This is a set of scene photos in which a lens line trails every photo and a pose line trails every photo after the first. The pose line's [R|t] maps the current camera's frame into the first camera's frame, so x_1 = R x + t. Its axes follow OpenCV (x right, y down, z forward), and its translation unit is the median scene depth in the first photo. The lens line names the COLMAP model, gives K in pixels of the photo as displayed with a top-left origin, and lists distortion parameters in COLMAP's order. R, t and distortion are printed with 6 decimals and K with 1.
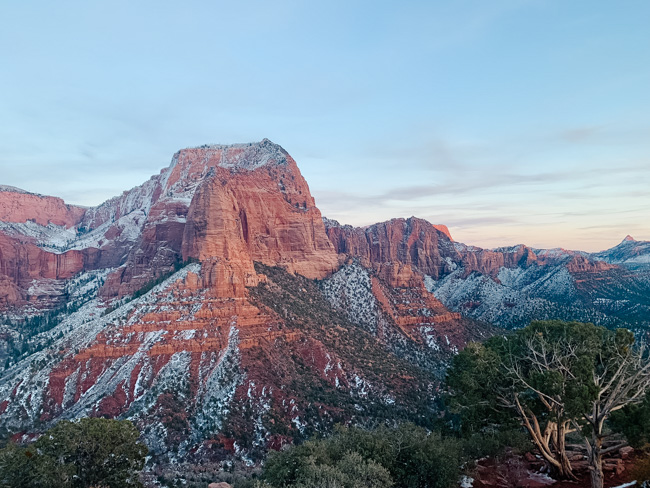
lens RADIAL K [[495.9, 0, 319.8], [0, 495.9, 240.6], [0, 0, 1]] dist [0.109400, -0.191127]
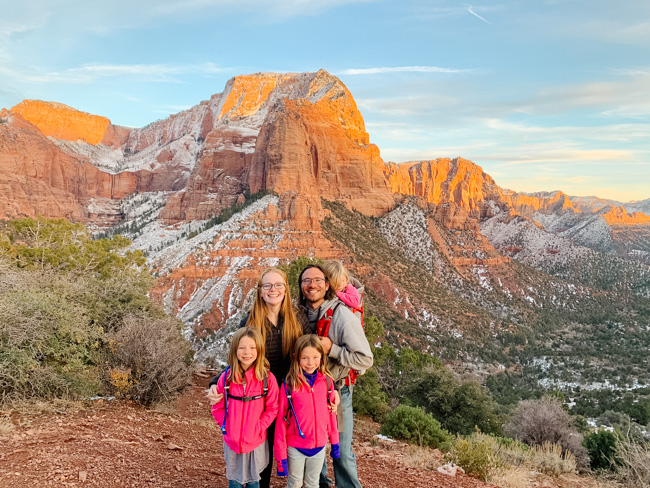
lens RADIAL K [[495.9, 0, 319.8], [0, 495.9, 240.6], [0, 0, 1]] dist [0.109400, -0.191127]
pose [[0.997533, 0.063281, -0.030380, -0.092516], [-0.058592, 0.988960, 0.136107, -0.007038], [0.038657, -0.133991, 0.990228, -0.035326]]
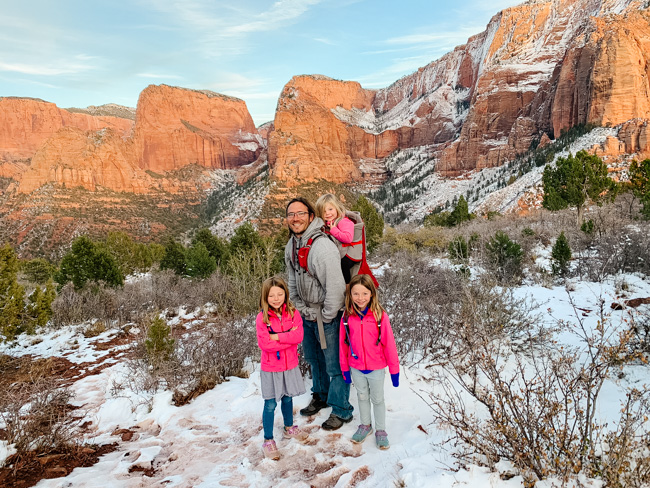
lens RADIAL K [[496.0, 0, 316.2], [0, 496.0, 240.9], [0, 0, 1]] dist [0.067986, -0.099171]
pose [[0.898815, 0.039483, -0.436546, -0.261337], [0.063642, 0.973626, 0.219094, 0.010427], [0.433683, -0.224707, 0.872597, -0.065031]]
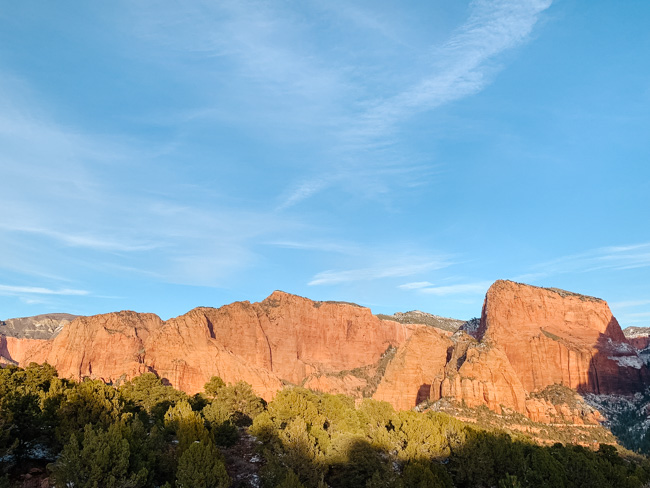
lens RADIAL K [[599.1, 0, 325.0], [0, 599.1, 244.0], [0, 0, 1]] dist [0.124187, -0.220724]
pose [[0.636439, -0.183682, -0.749137, -0.637836], [0.052423, 0.979286, -0.195576, 0.029183], [0.769543, 0.085200, 0.632885, -0.096647]]
